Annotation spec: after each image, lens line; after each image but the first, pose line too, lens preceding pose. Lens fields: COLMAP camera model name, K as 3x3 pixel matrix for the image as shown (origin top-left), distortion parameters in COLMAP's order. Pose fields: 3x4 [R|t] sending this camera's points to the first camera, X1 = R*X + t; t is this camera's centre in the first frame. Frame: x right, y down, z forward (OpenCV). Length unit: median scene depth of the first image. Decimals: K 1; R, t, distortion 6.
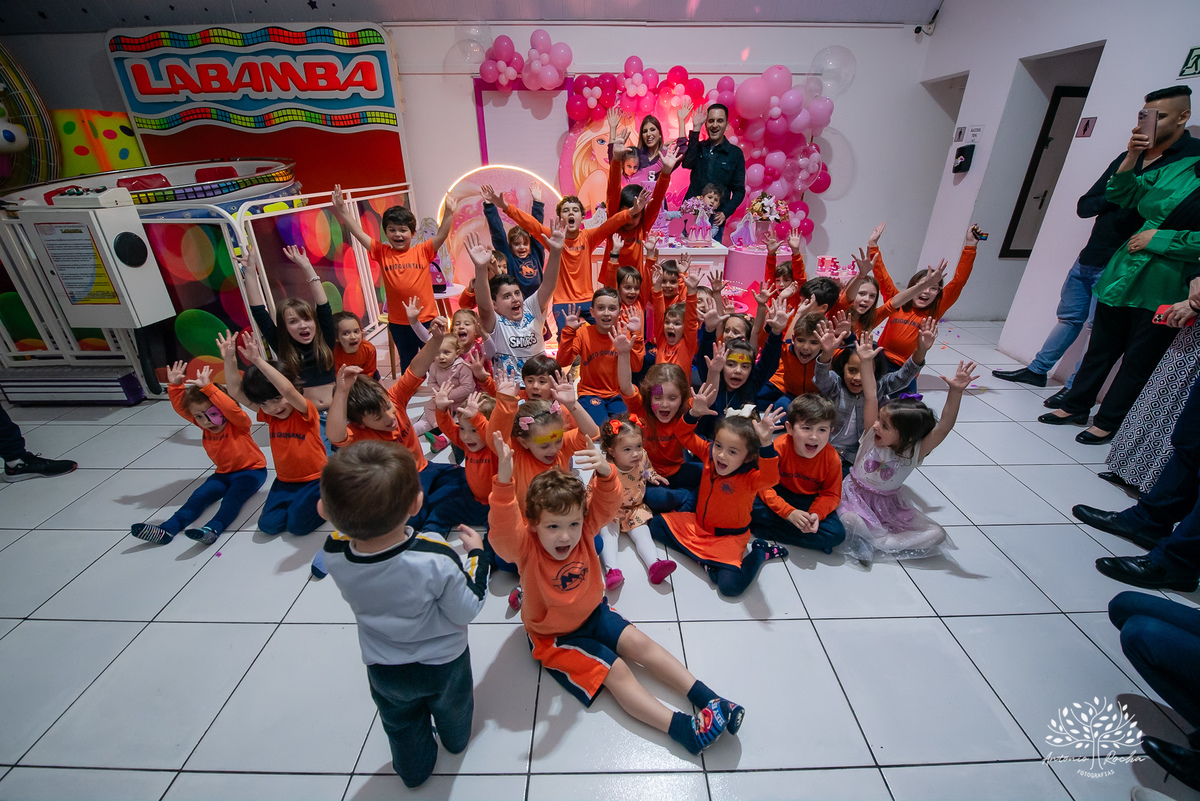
lens RADIAL K [[487.5, 0, 600.0], [0, 487.5, 400.5], [0, 0, 1]] dist [-0.001013, -0.009414]
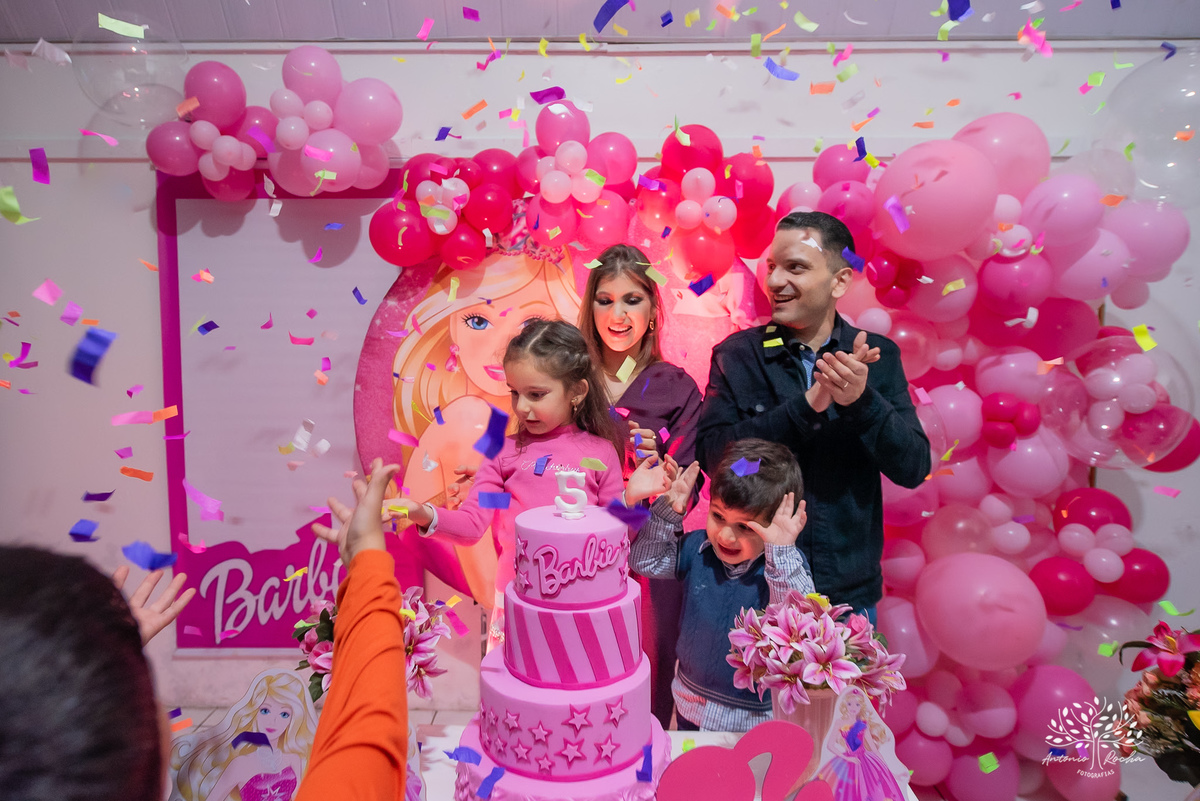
lens RADIAL K [[730.1, 0, 580.9], [0, 730.1, 400.5], [0, 0, 1]] dist [0.006279, 0.000570]
pose [[0.999910, 0.005234, -0.012357, 0.086619], [-0.009410, 0.929949, -0.367568, -0.304285], [0.009567, 0.367651, 0.929915, 0.566055]]
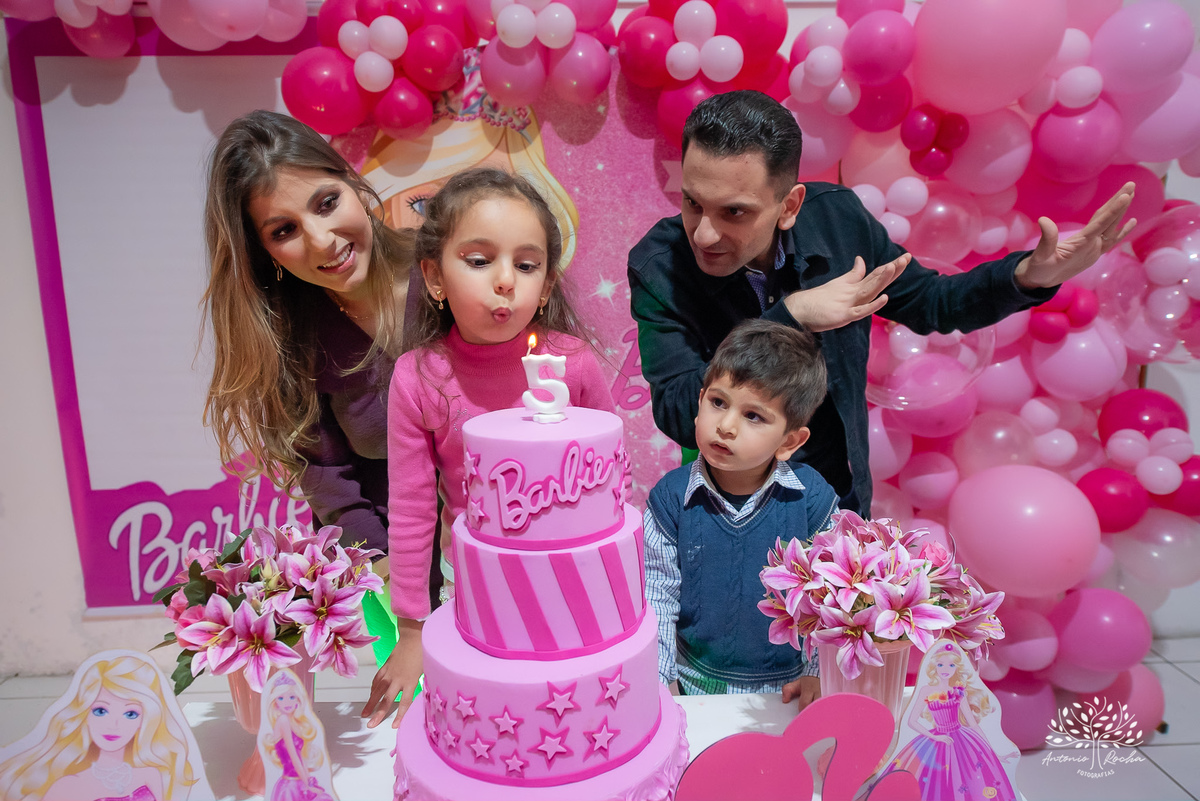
lens RADIAL K [[782.4, 0, 600.0], [0, 782.4, 400.5], [0, 0, 1]] dist [0.005901, 0.003464]
pose [[0.998995, -0.020056, 0.040094, 0.086674], [0.030344, 0.960846, -0.275416, -0.310420], [-0.033000, 0.276356, 0.960489, 0.621745]]
